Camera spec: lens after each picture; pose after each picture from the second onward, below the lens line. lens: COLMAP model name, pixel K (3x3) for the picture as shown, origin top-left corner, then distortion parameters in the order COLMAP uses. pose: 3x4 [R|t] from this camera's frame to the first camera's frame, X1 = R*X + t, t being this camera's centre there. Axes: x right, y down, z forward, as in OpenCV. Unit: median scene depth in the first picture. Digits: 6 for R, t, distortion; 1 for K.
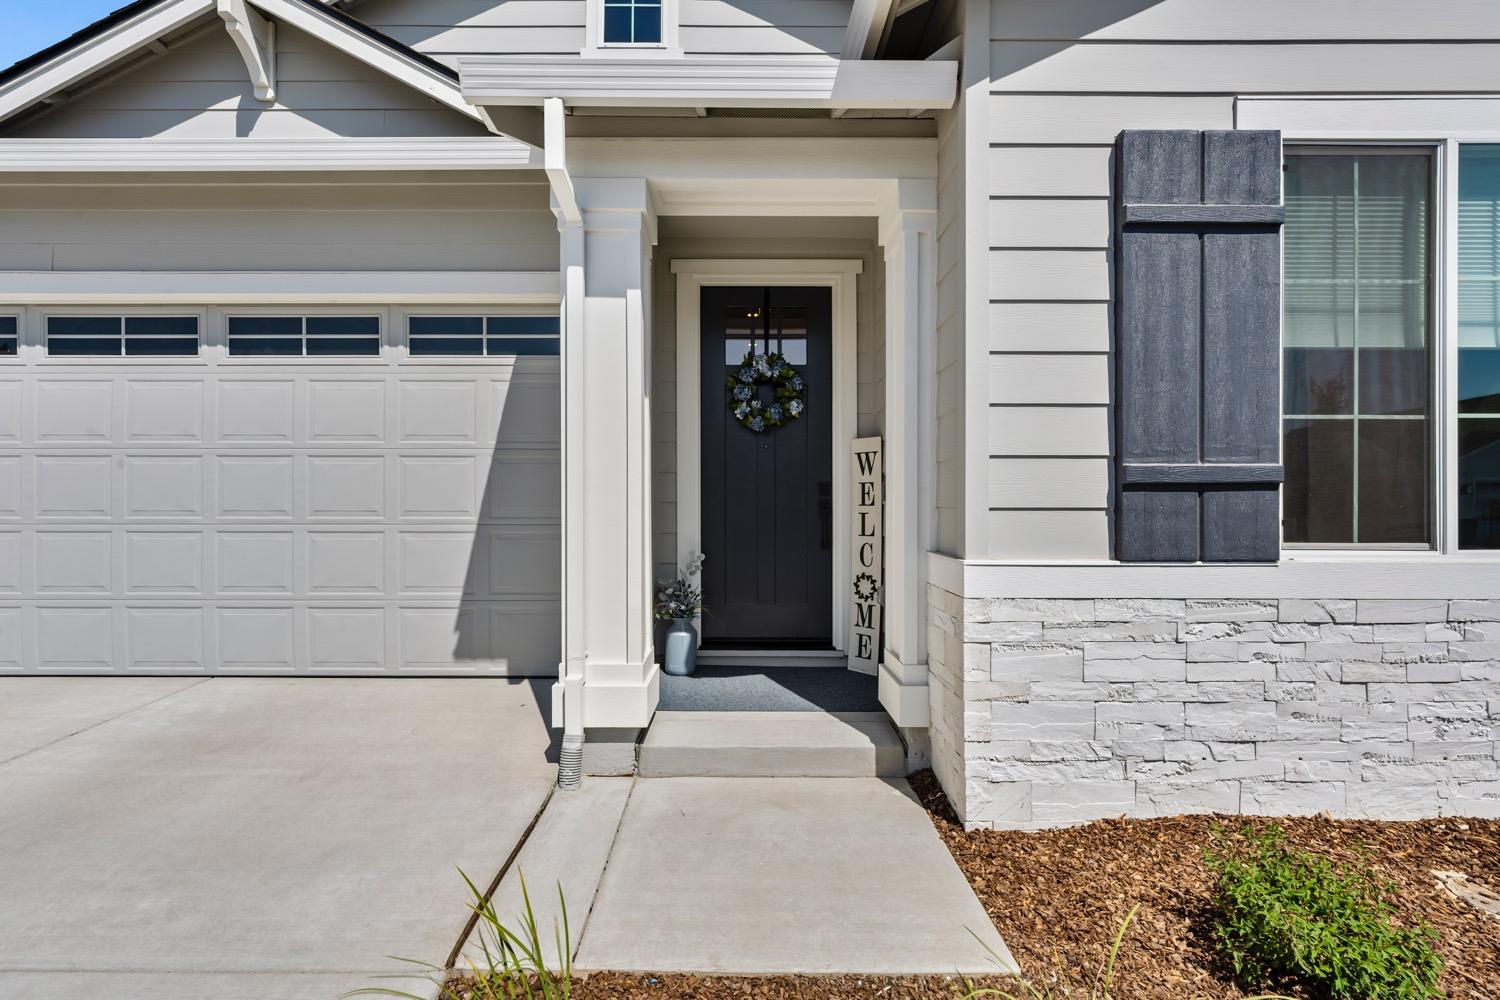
lens RADIAL K [[694.9, 0, 749.8], [0, 694.9, 504.9], [0, 0, 1]] dist [0.000693, 0.000492]
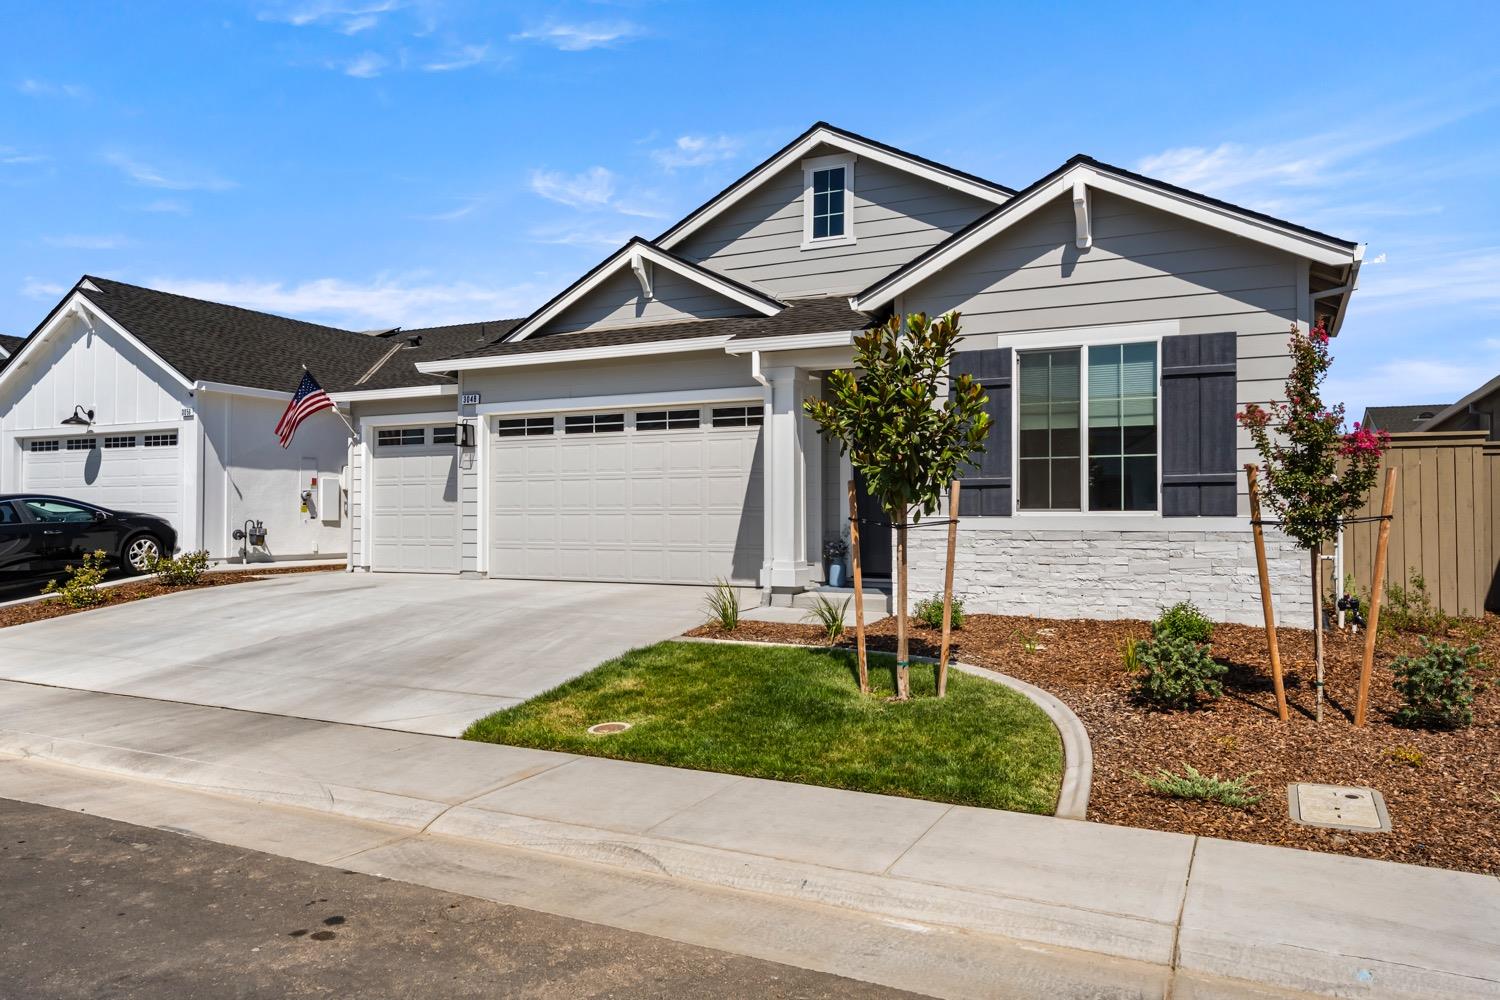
lens RADIAL K [[1014.6, 0, 750.1], [0, 1014.6, 497.1], [0, 0, 1]] dist [-0.006599, -0.003357]
pose [[0.906621, -0.010105, -0.421825, 1.350489], [-0.001117, 0.999652, -0.026347, 0.103617], [0.421945, 0.024358, 0.906294, -2.573728]]
